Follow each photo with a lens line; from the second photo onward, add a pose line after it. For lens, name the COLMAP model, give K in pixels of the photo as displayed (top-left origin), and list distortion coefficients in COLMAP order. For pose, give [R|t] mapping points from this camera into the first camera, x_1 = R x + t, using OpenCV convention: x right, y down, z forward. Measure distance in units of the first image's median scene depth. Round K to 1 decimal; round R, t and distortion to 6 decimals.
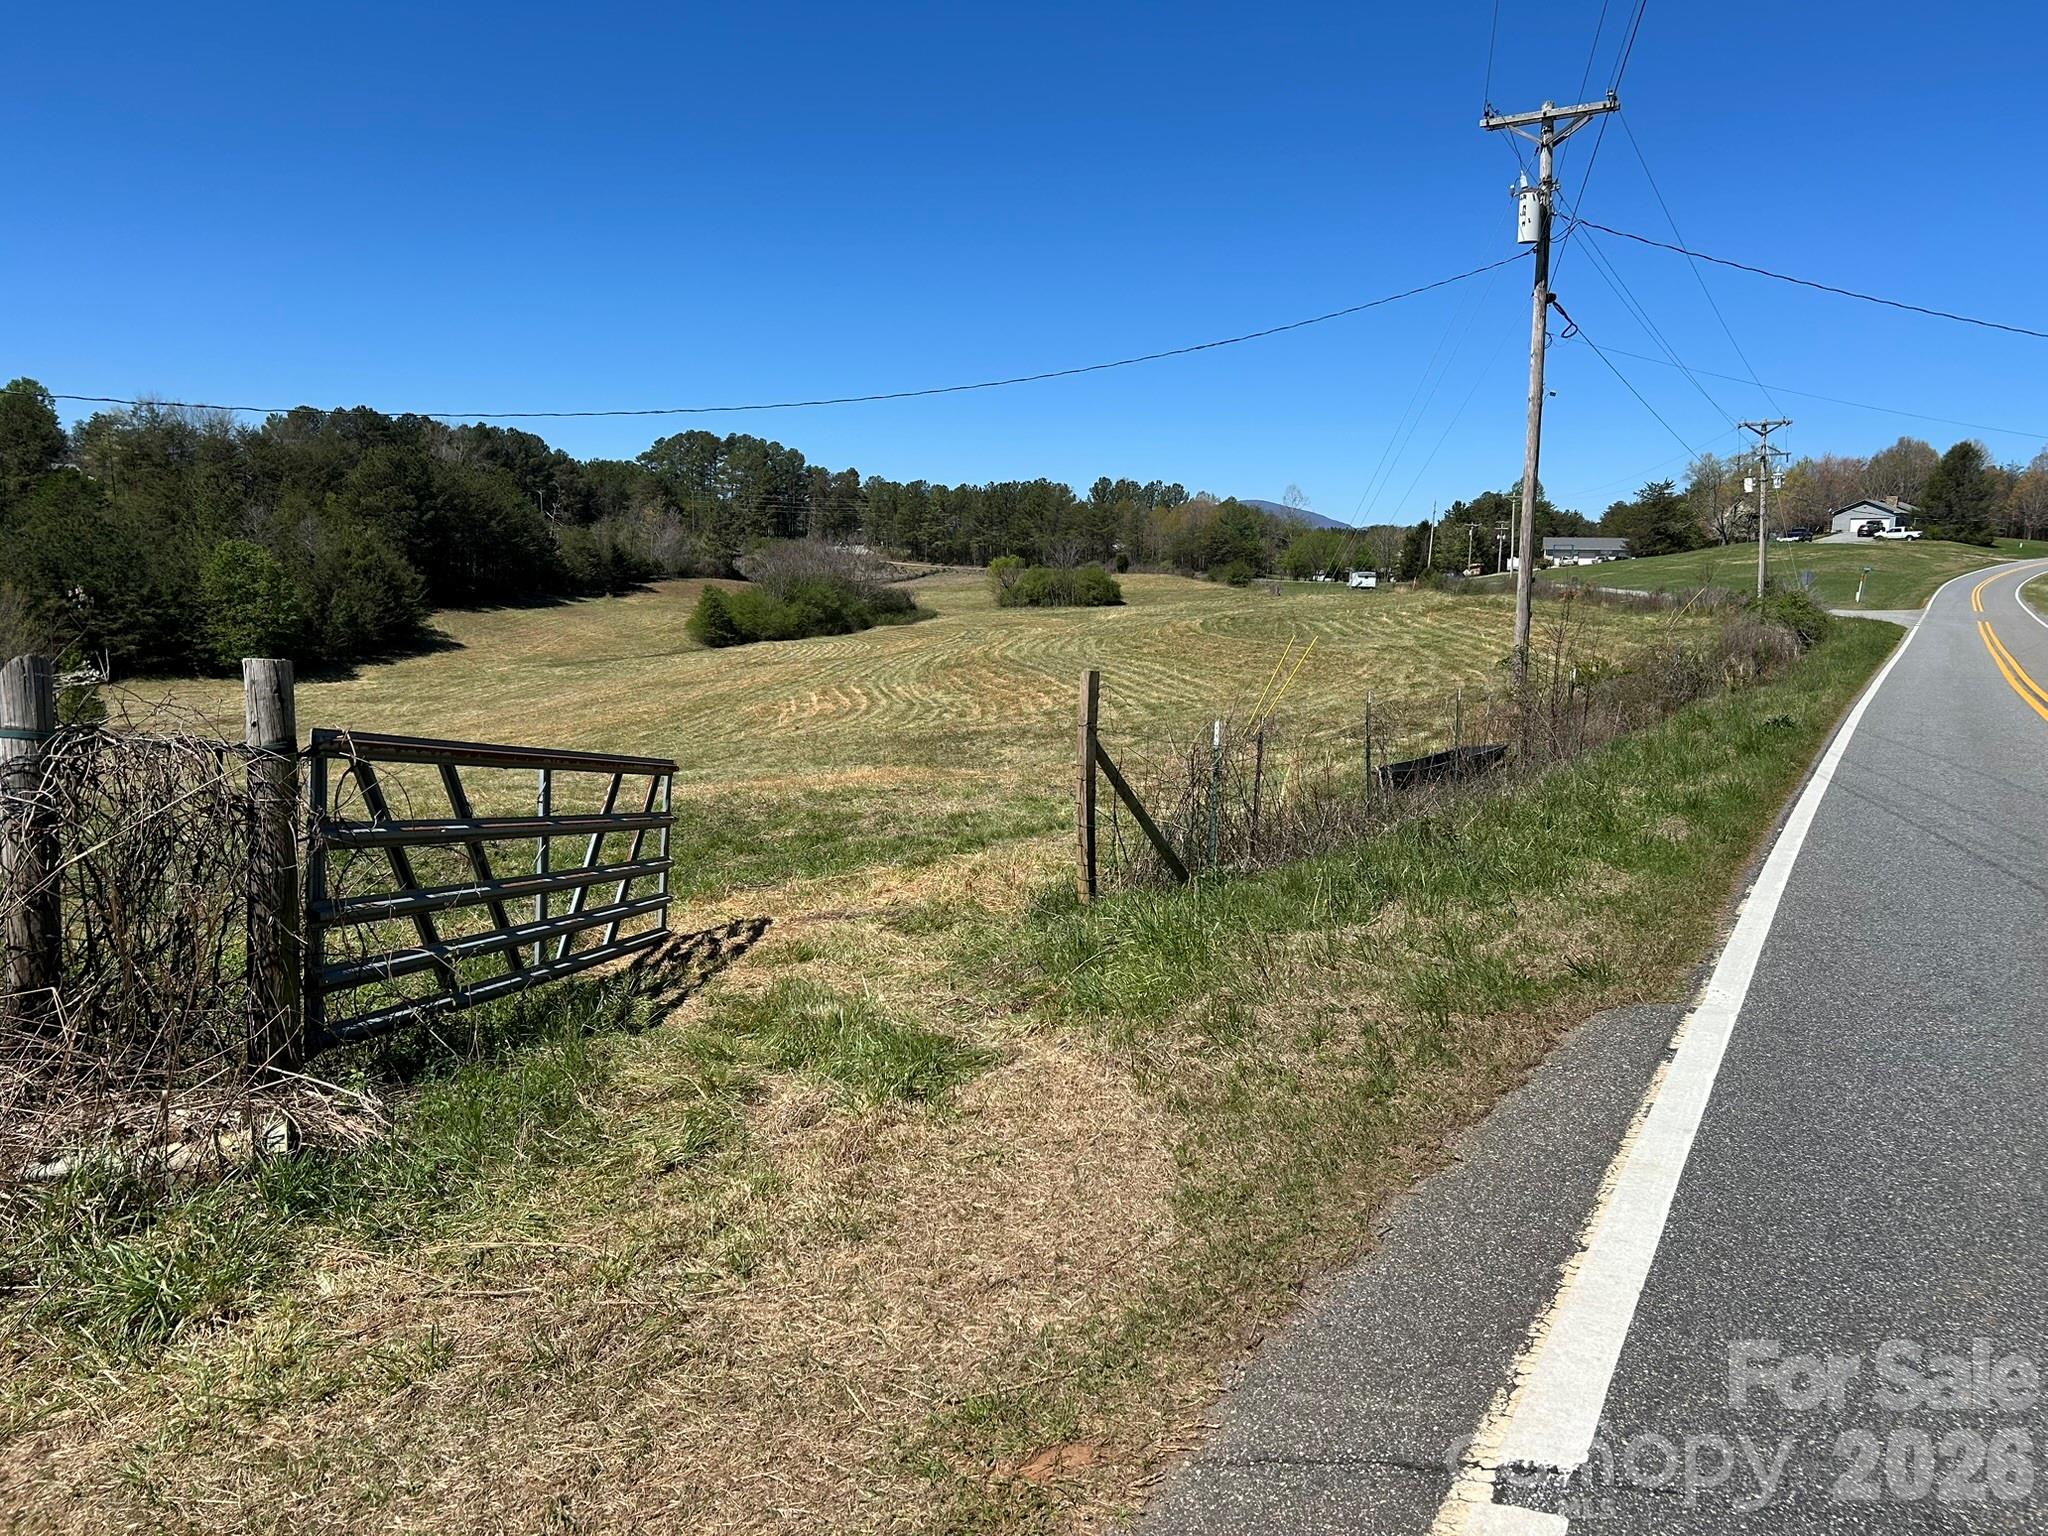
lens RADIAL K [[1528.9, 0, 1024.4], [0, 1528.9, 787.4], [0, 0, 1]] dist [0.092392, -0.159069]
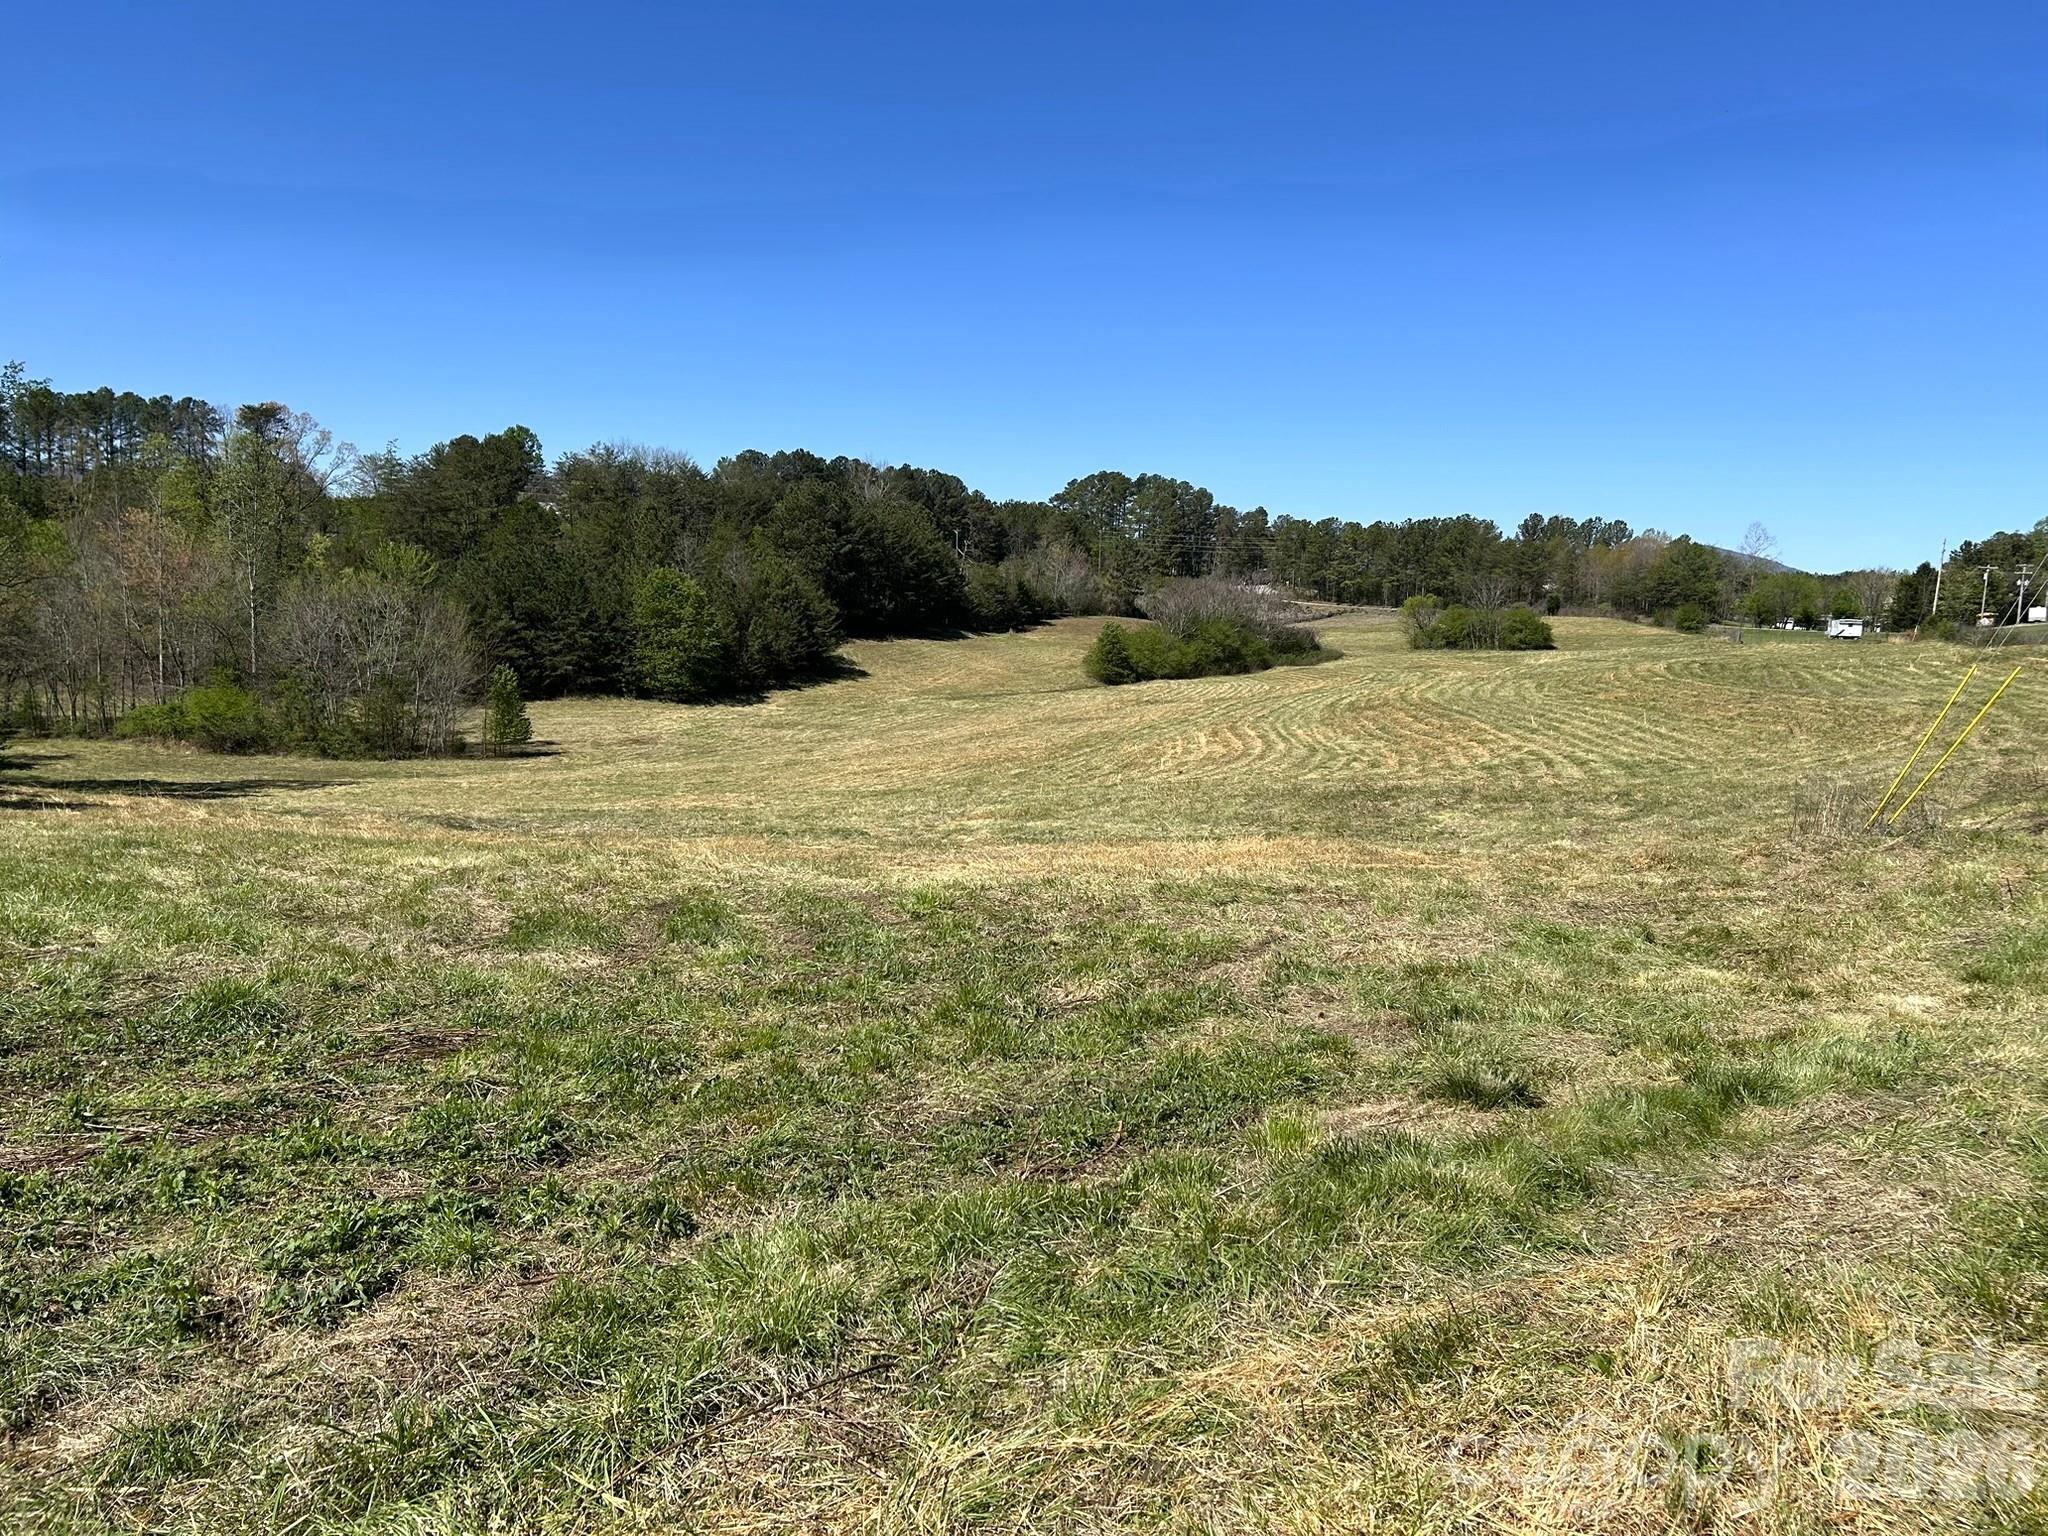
lens RADIAL K [[1521.9, 0, 1028.8], [0, 1521.9, 798.1], [0, 0, 1]] dist [0.109837, -0.152985]
pose [[0.967002, 0.046965, -0.250403, -0.003717], [-0.052049, 0.998550, -0.013717, -0.002106], [0.249395, 0.026298, 0.968045, 0.037248]]
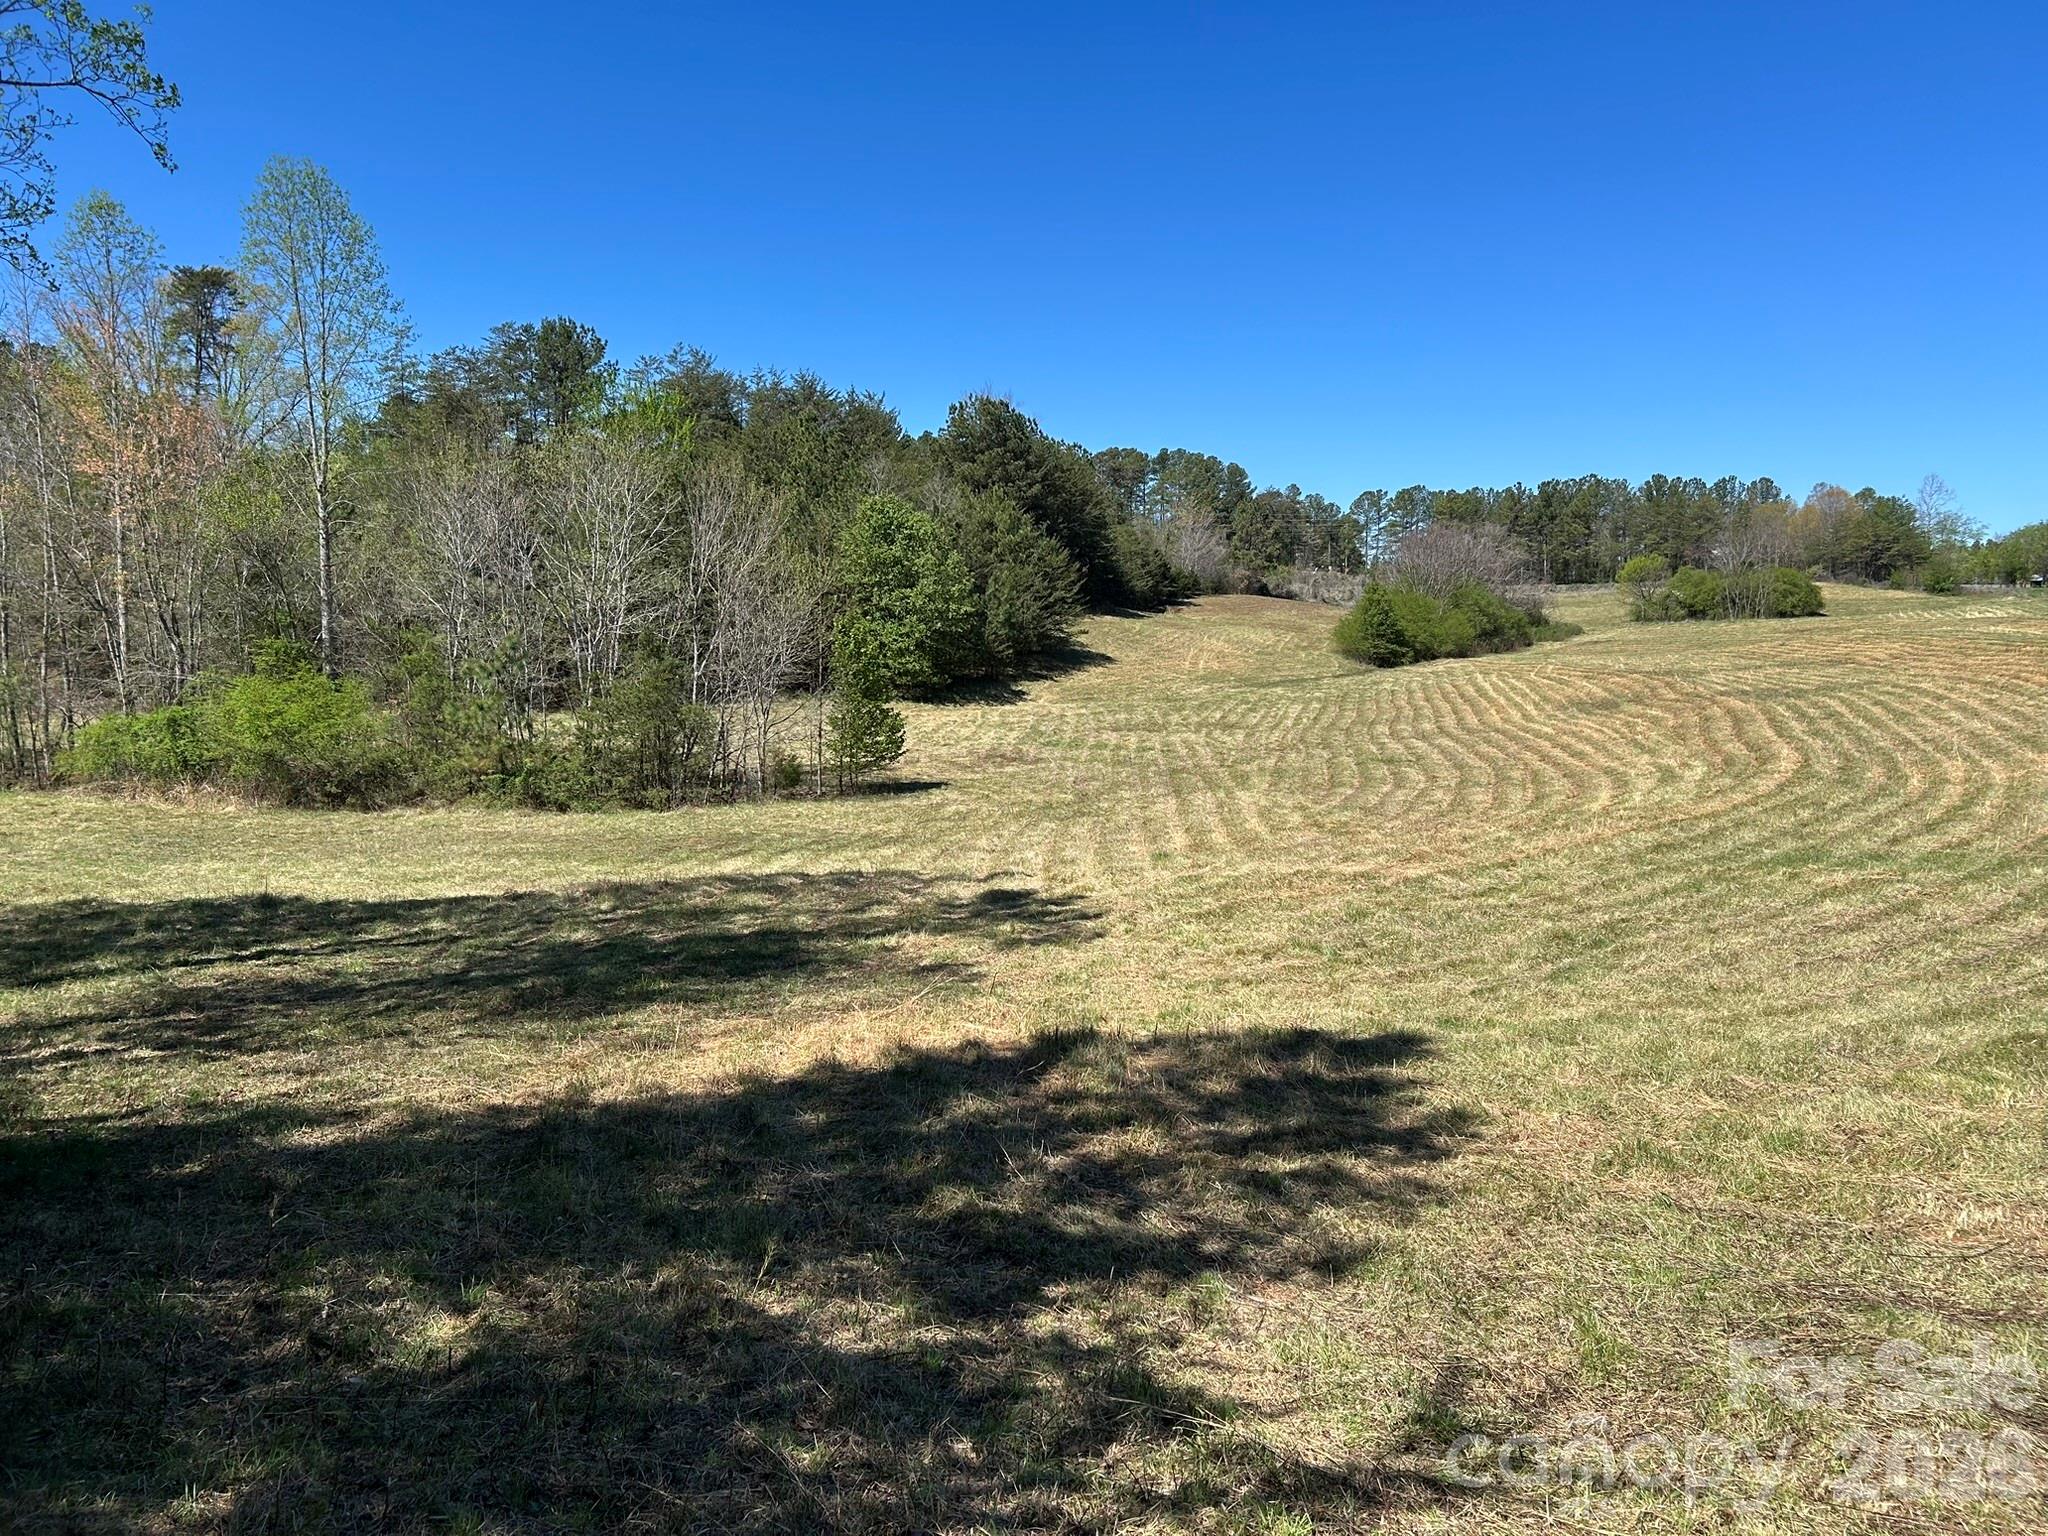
lens RADIAL K [[1521.8, 0, 1023.6], [0, 1521.8, 799.2], [0, 0, 1]] dist [0.105894, -0.140119]
pose [[0.985960, 0.008078, -0.166787, -0.197530], [-0.012966, 0.999517, -0.028241, -0.005362], [0.166478, 0.030007, 0.985588, 0.209140]]
